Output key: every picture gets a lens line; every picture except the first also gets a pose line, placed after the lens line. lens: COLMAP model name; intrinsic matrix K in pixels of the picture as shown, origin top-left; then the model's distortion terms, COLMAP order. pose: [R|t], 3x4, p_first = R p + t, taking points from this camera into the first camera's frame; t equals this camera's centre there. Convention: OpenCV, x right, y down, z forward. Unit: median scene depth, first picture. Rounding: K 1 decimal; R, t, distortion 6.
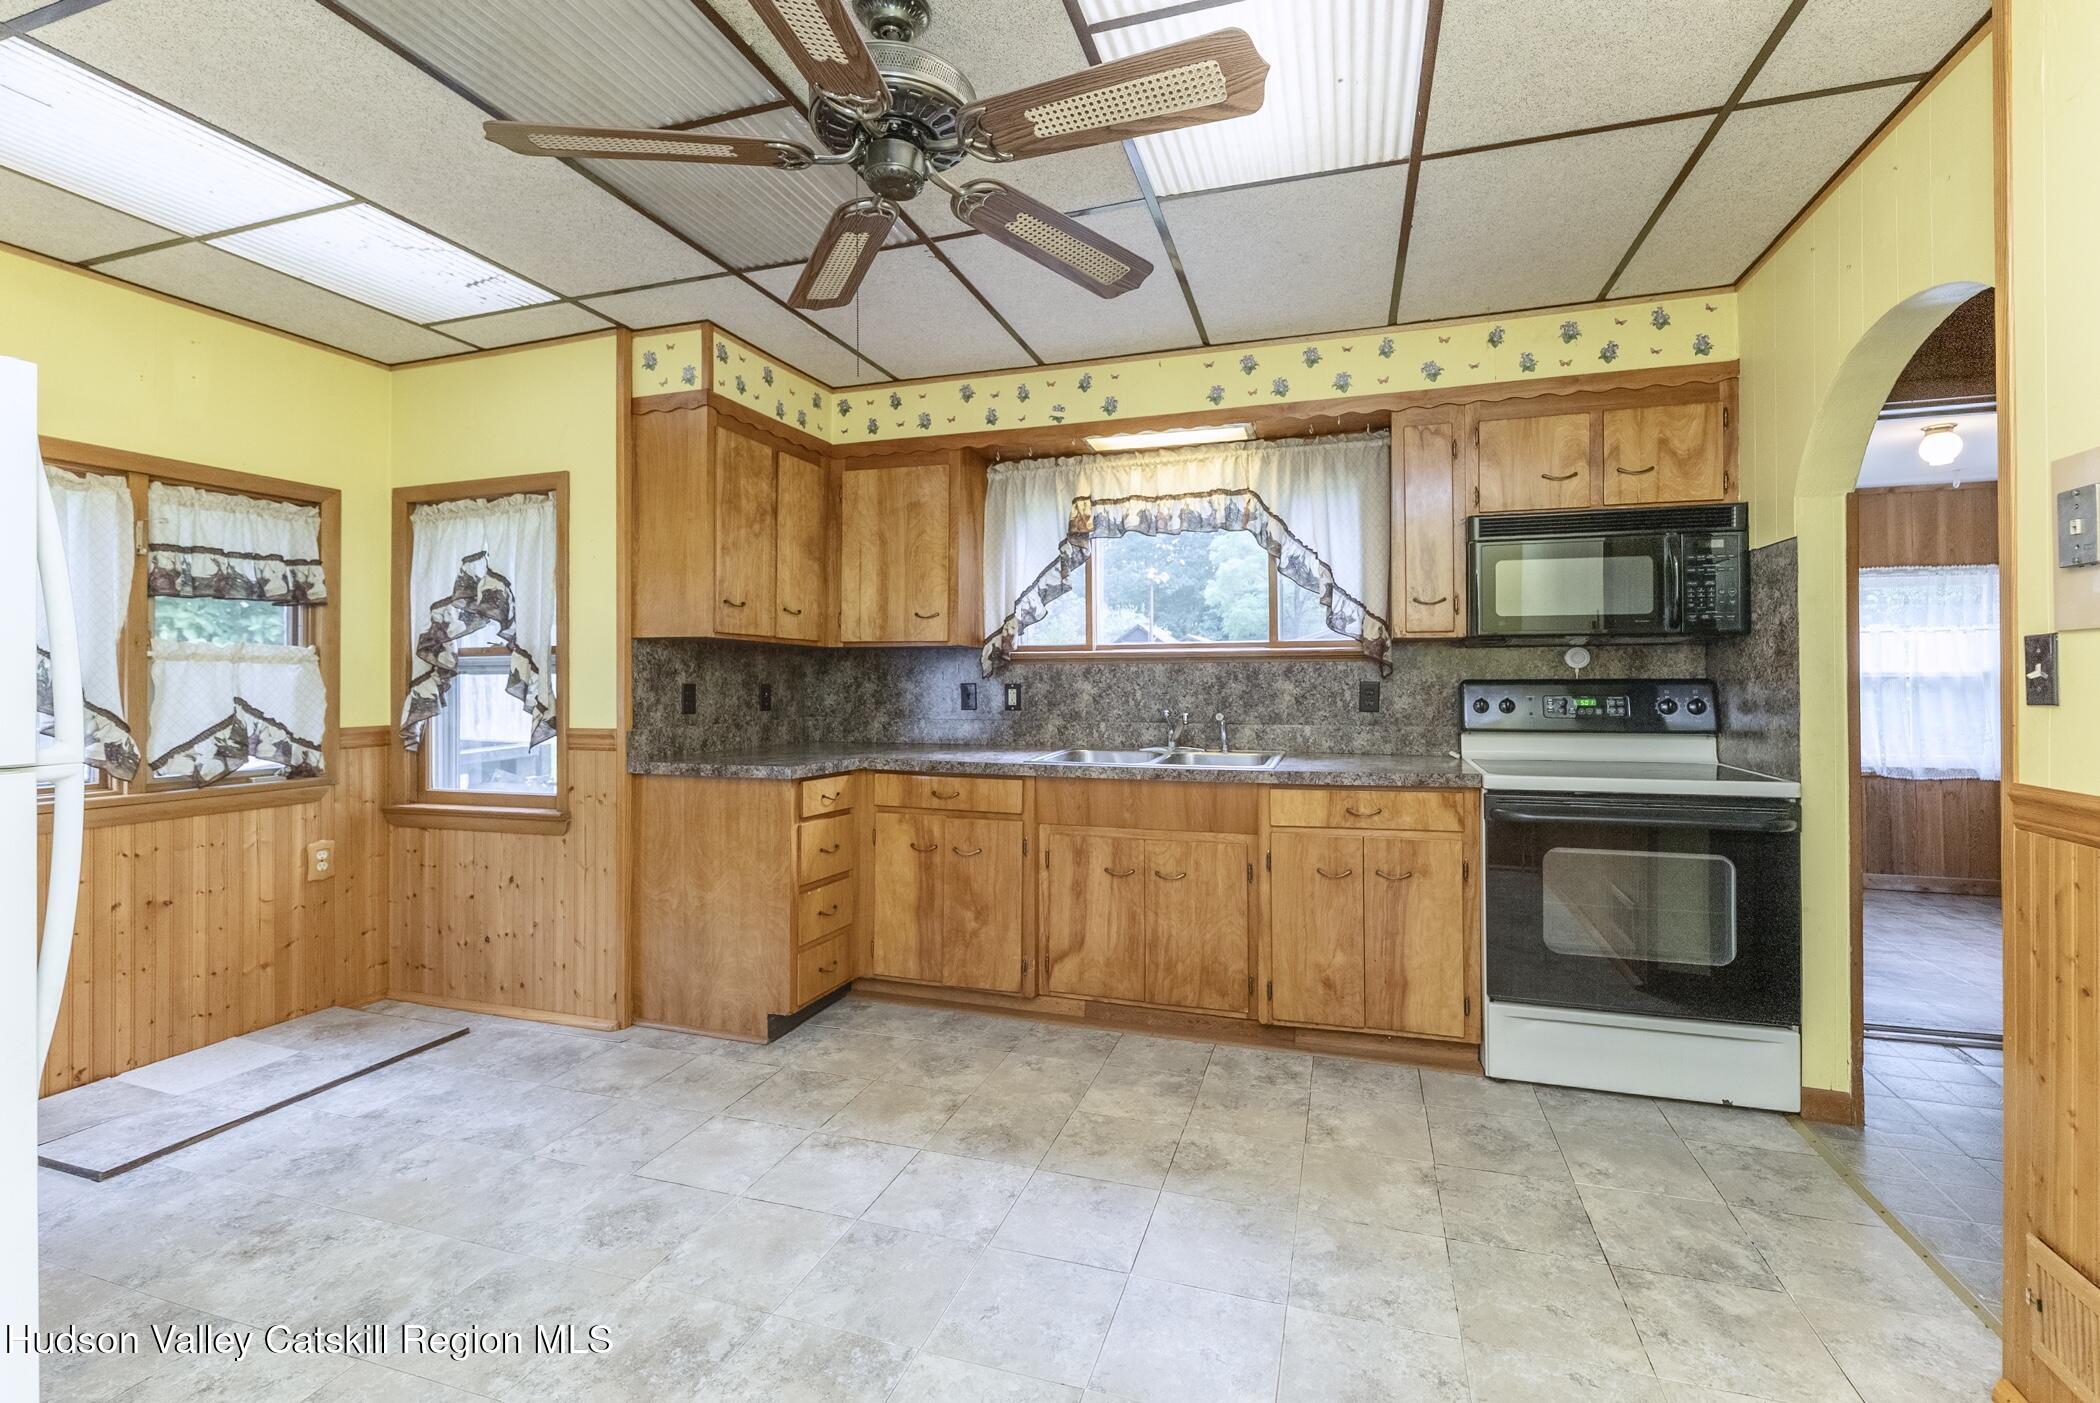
lens RADIAL K [[854.9, 0, 1087.9], [0, 854.9, 677.0], [0, 0, 1]] dist [-0.001081, -0.000285]
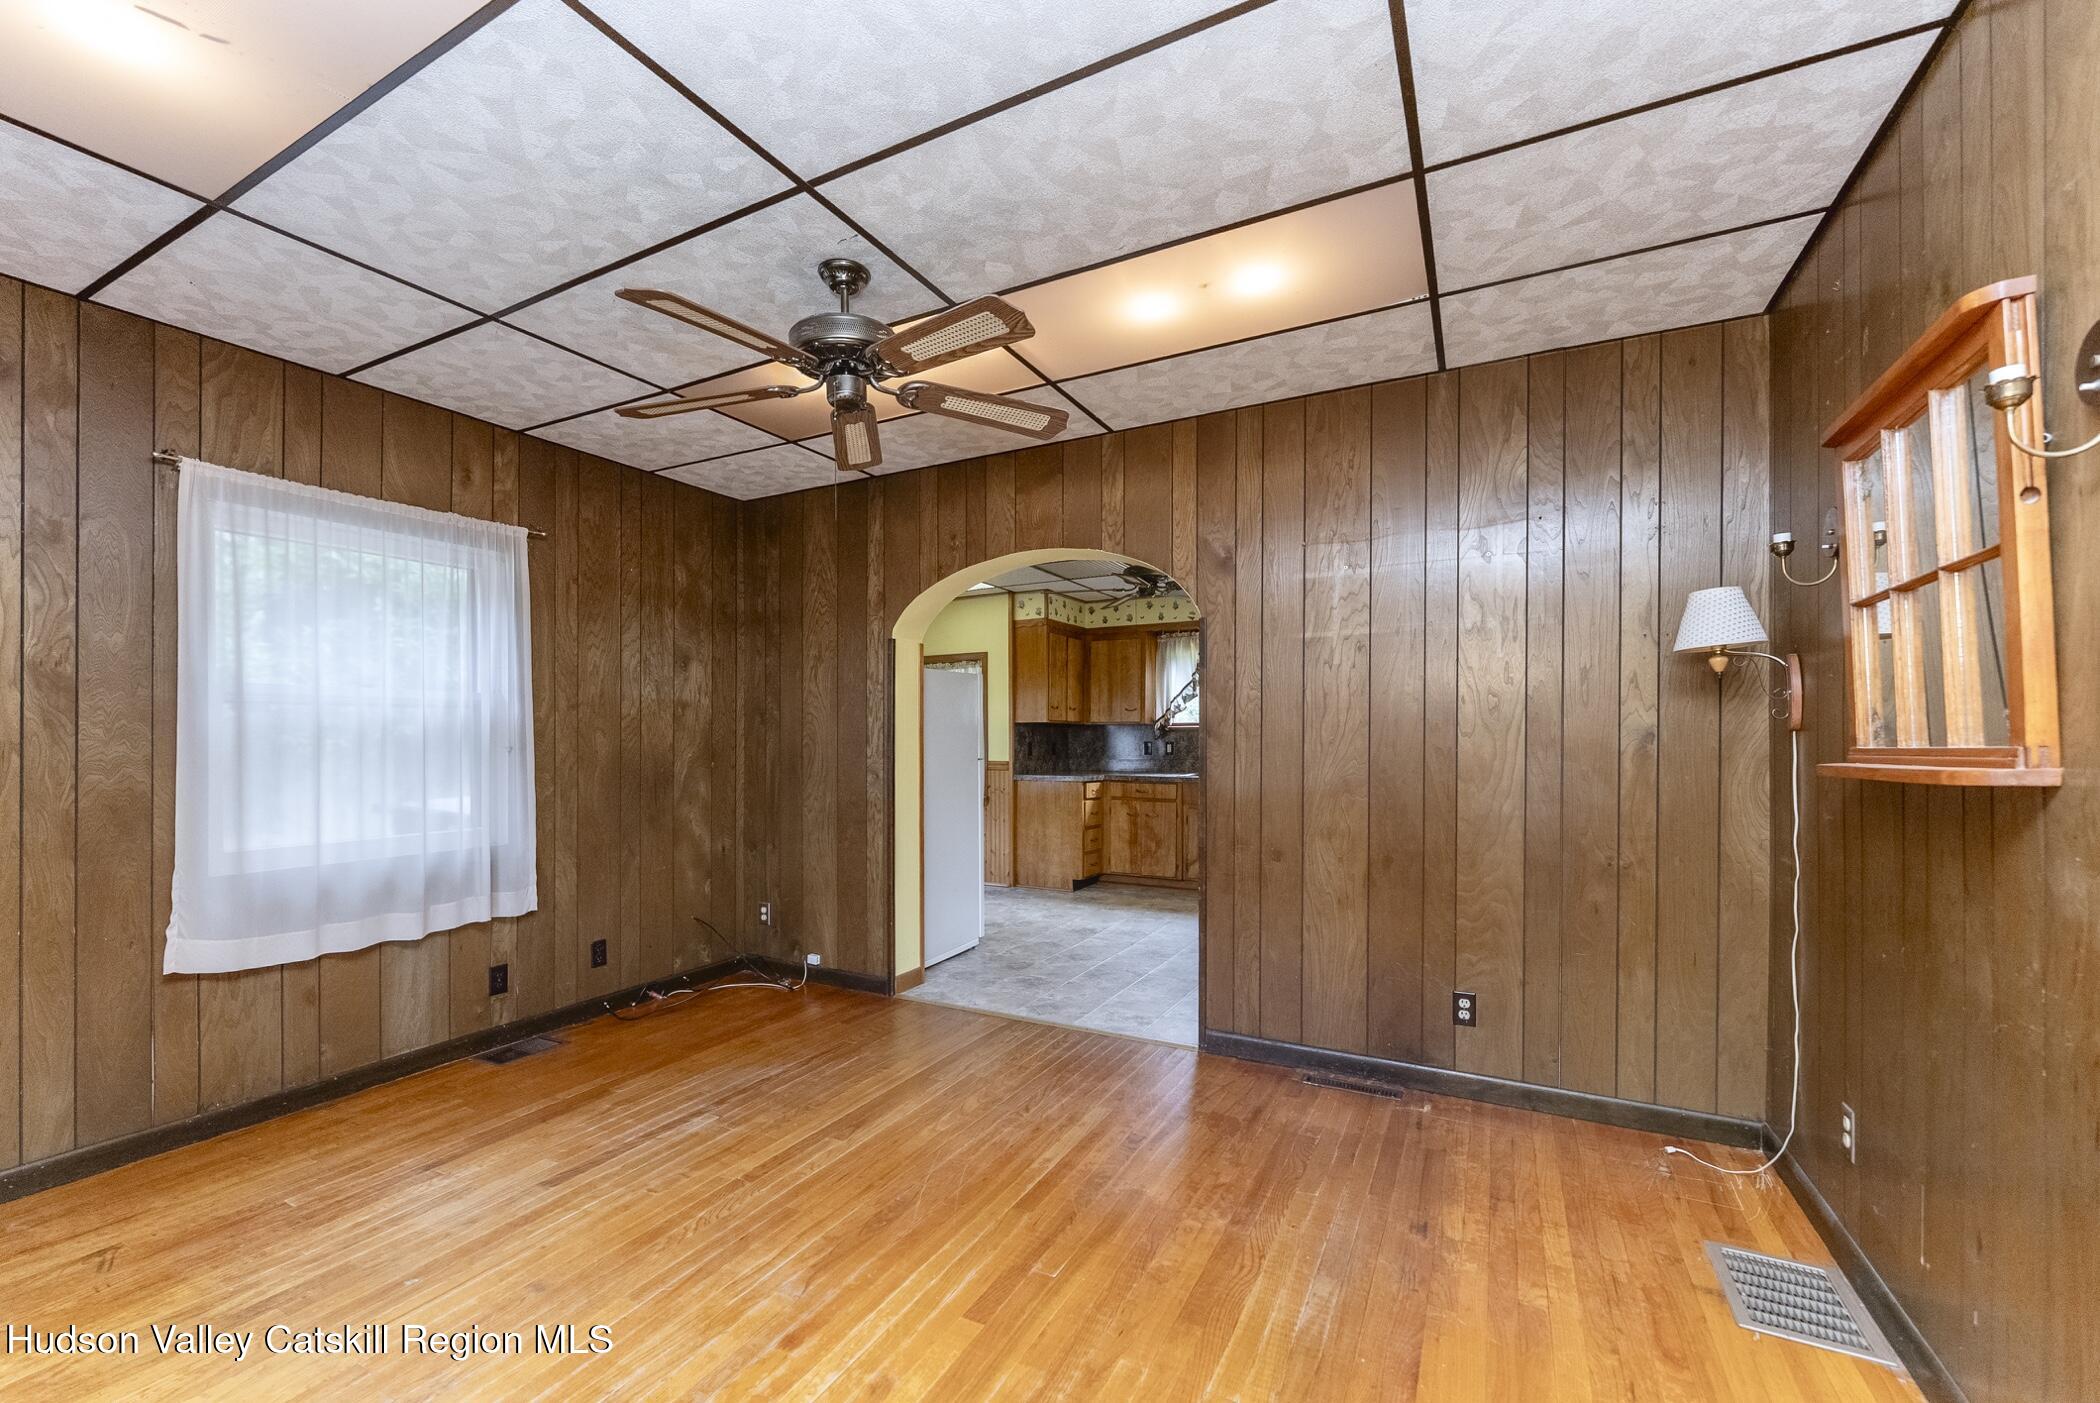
lens RADIAL K [[870.8, 0, 1043.1], [0, 870.8, 745.2], [0, 0, 1]] dist [-0.000871, -0.000169]
pose [[0.985822, -0.000805, -0.167791, -0.045515], [0.002642, 0.999939, 0.010726, -0.009128], [0.167772, -0.011018, 0.985764, -1.375342]]
